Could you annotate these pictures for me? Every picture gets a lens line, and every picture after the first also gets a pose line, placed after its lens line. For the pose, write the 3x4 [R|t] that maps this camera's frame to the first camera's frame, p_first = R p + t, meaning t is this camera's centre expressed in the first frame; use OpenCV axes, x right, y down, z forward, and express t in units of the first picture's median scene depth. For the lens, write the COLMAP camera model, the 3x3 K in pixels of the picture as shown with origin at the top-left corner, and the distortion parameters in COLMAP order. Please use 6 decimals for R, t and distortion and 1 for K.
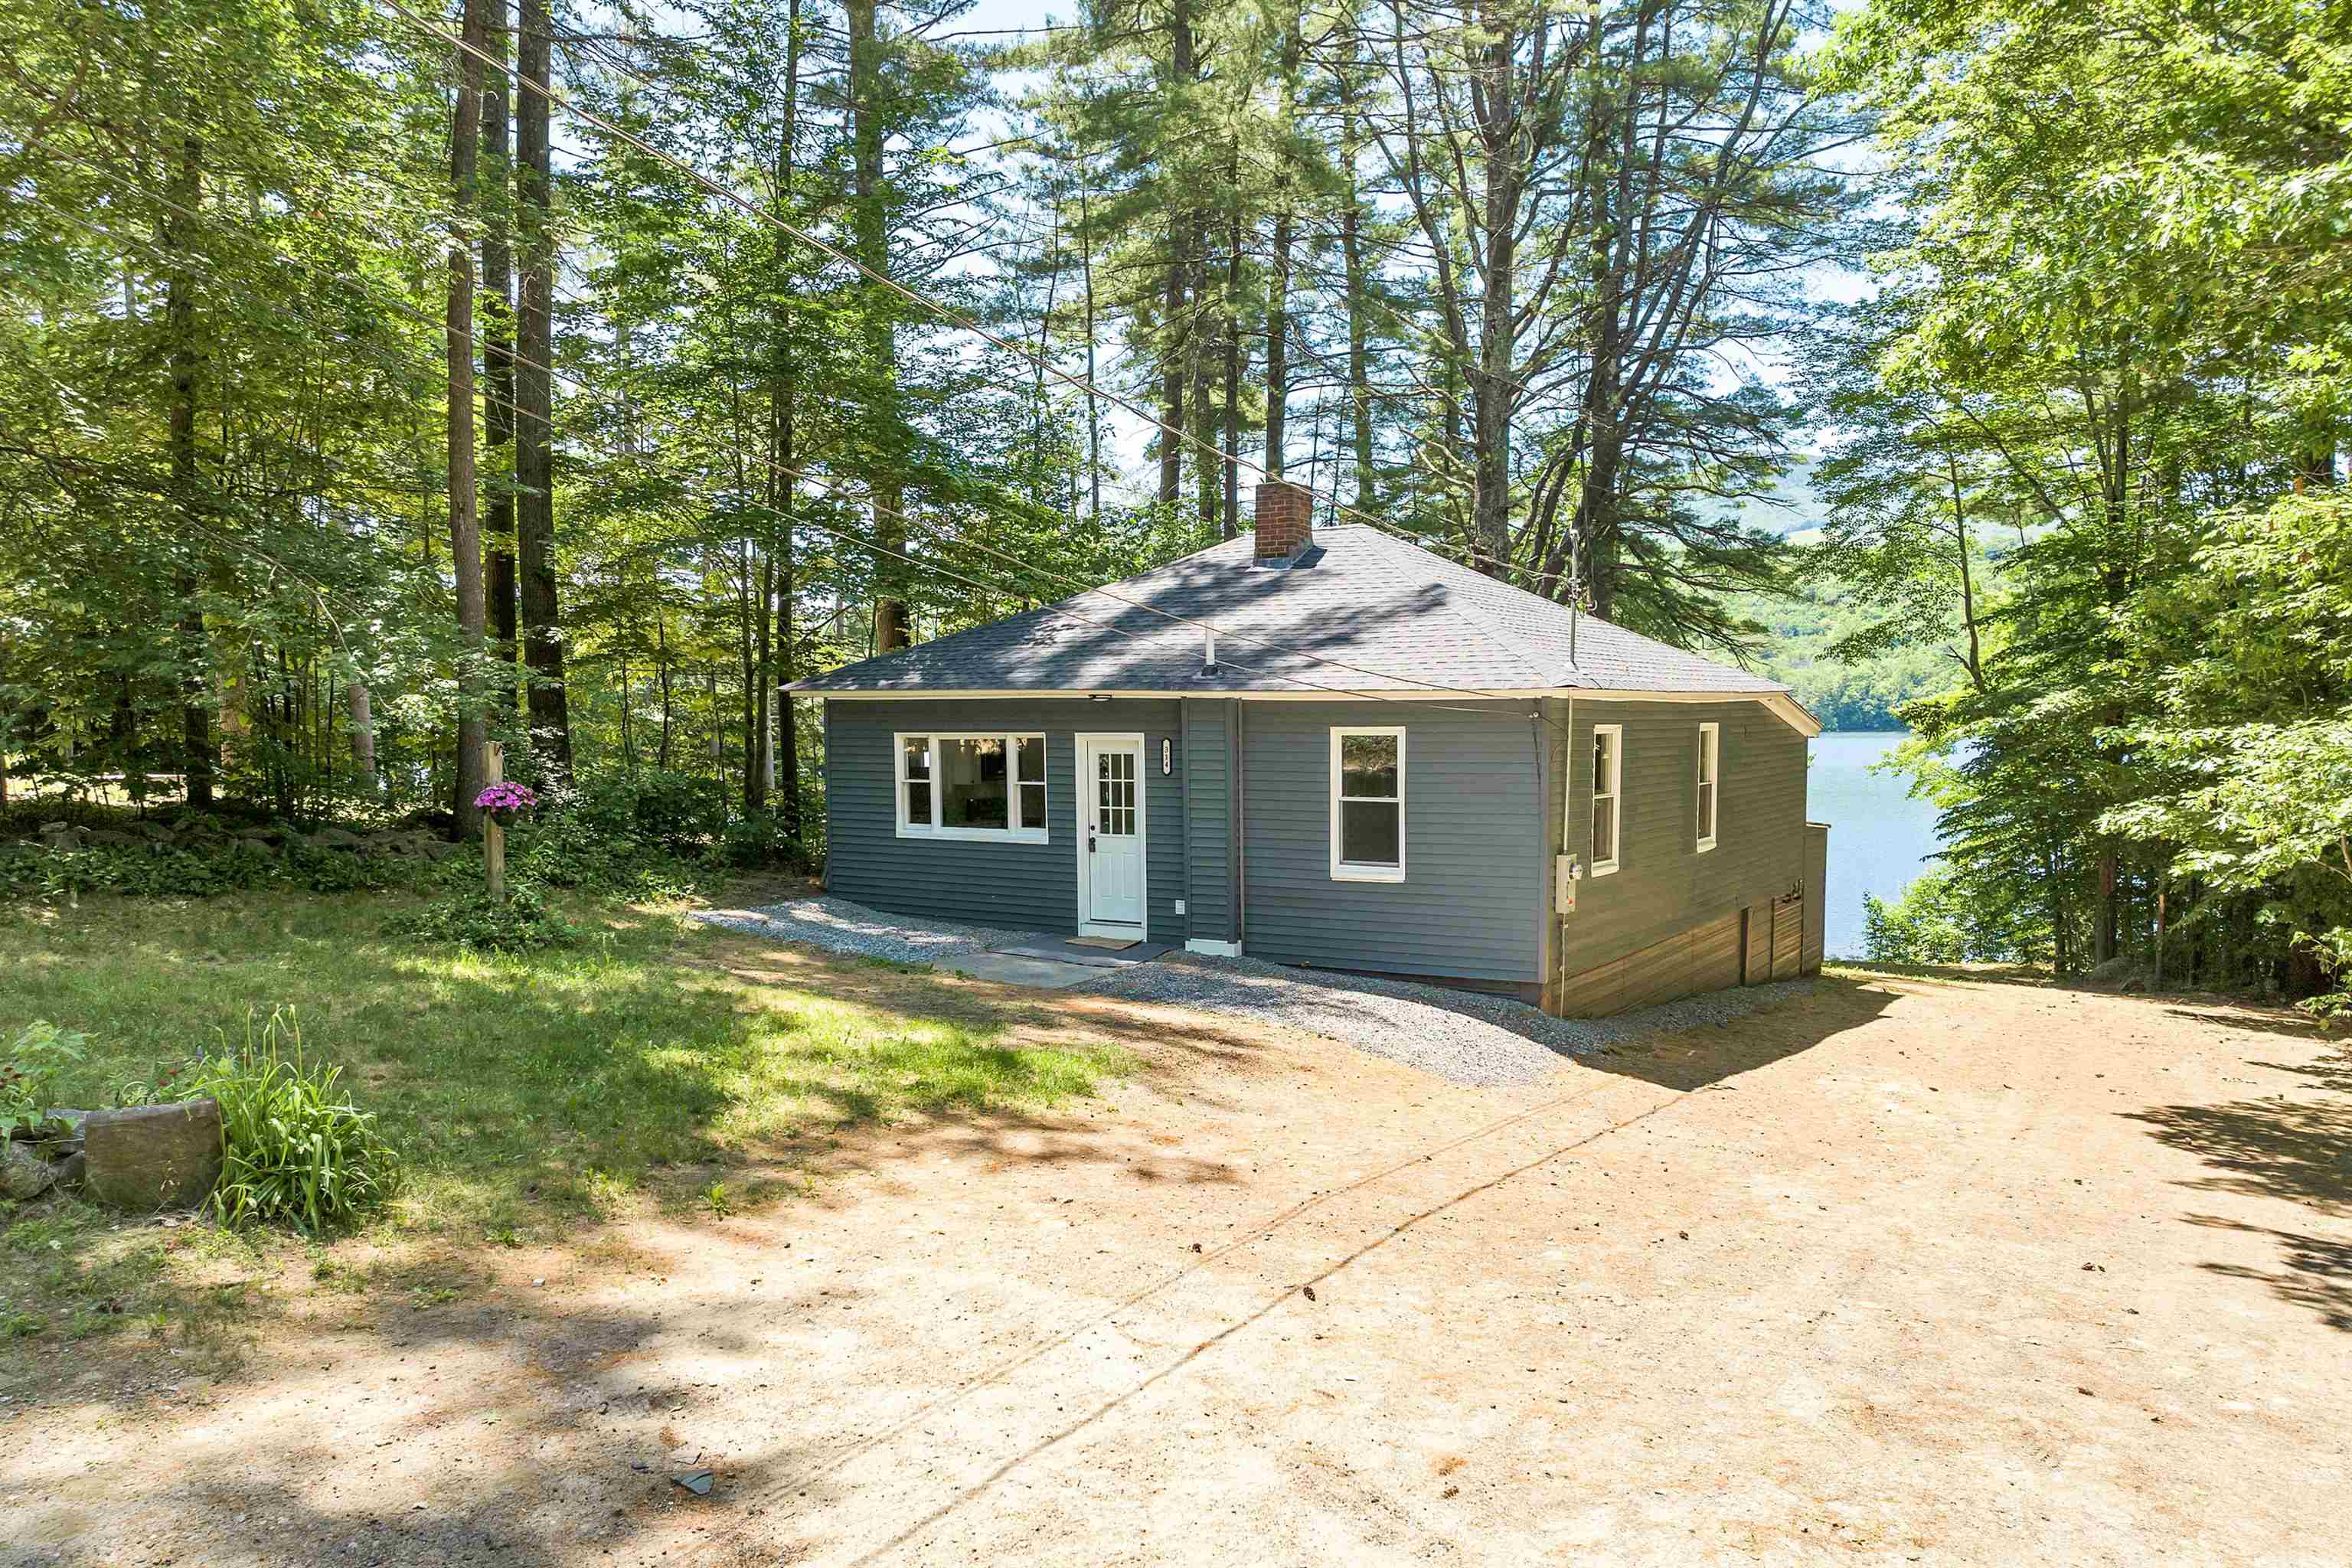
lens RADIAL K [[1581.1, 0, 1169.1], [0, 1581.1, 863.9], [0, 0, 1]] dist [-0.048802, 0.023281]
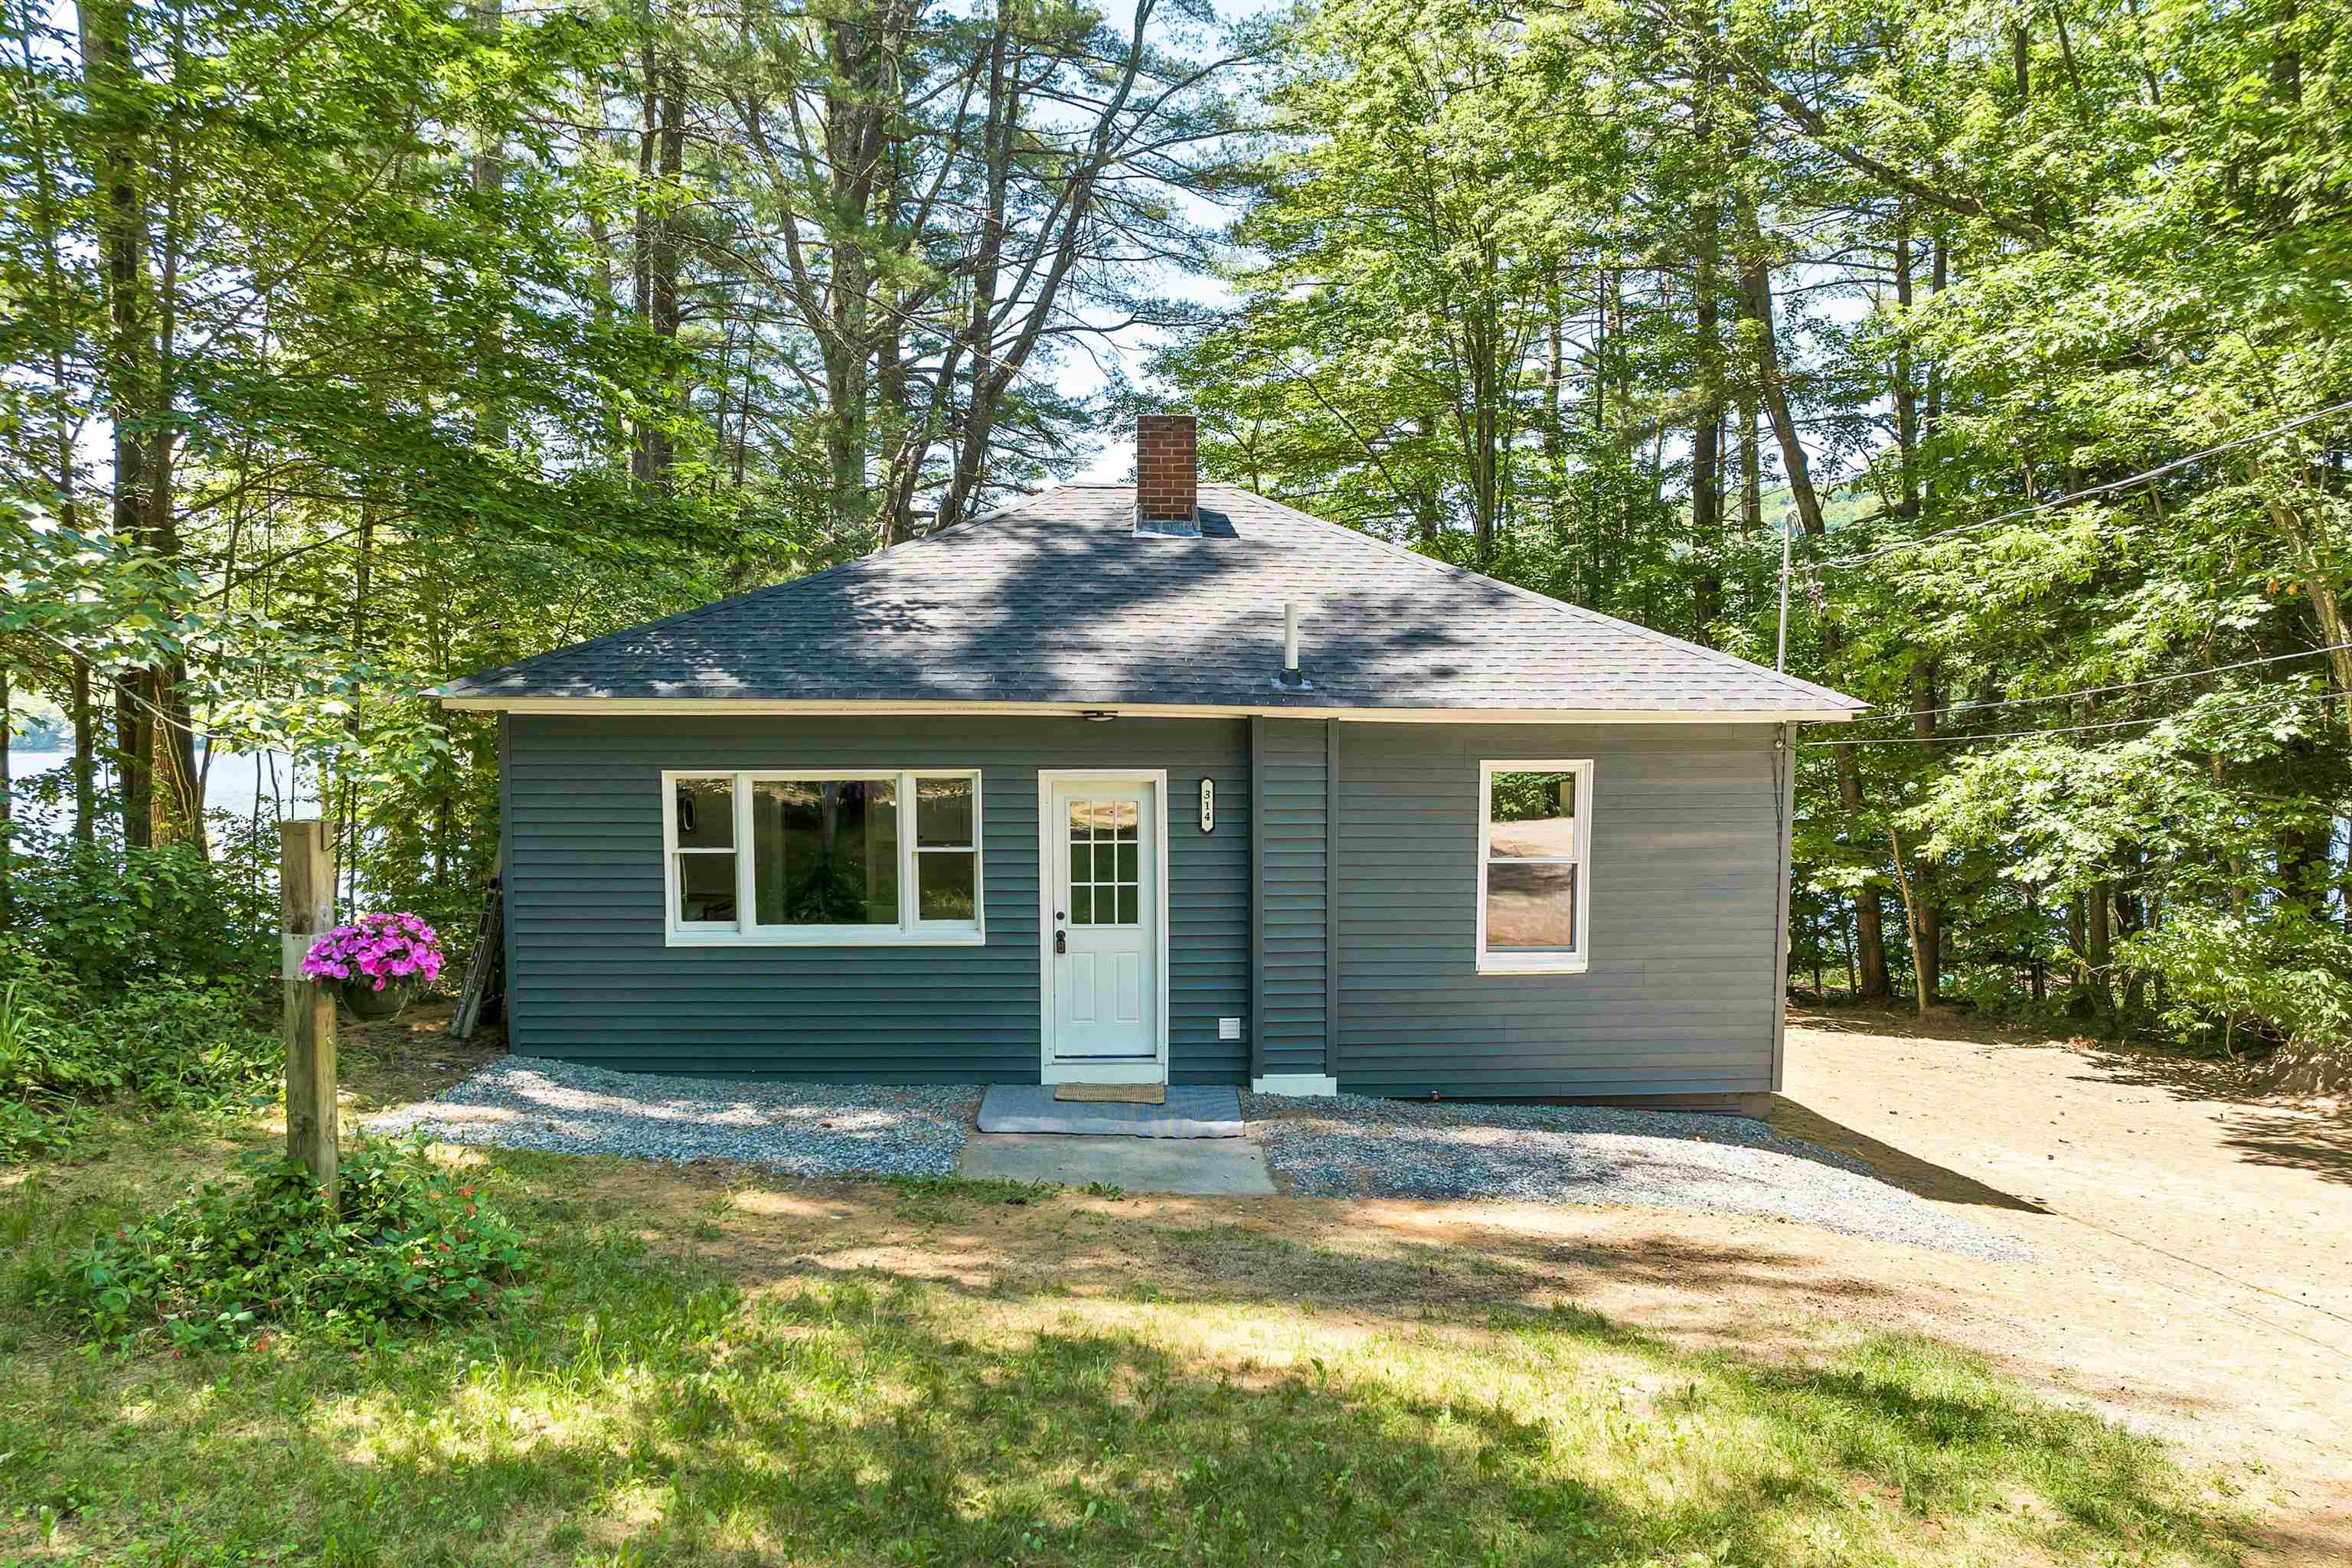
lens RADIAL K [[1581.1, 0, 1169.1], [0, 1581.1, 863.9], [0, 0, 1]] dist [-0.048802, 0.023281]
pose [[0.843186, -0.037122, 0.536338, -0.368403], [0.047911, 0.998832, -0.006188, -0.039264], [-0.535482, 0.030914, 0.843981, 0.442603]]
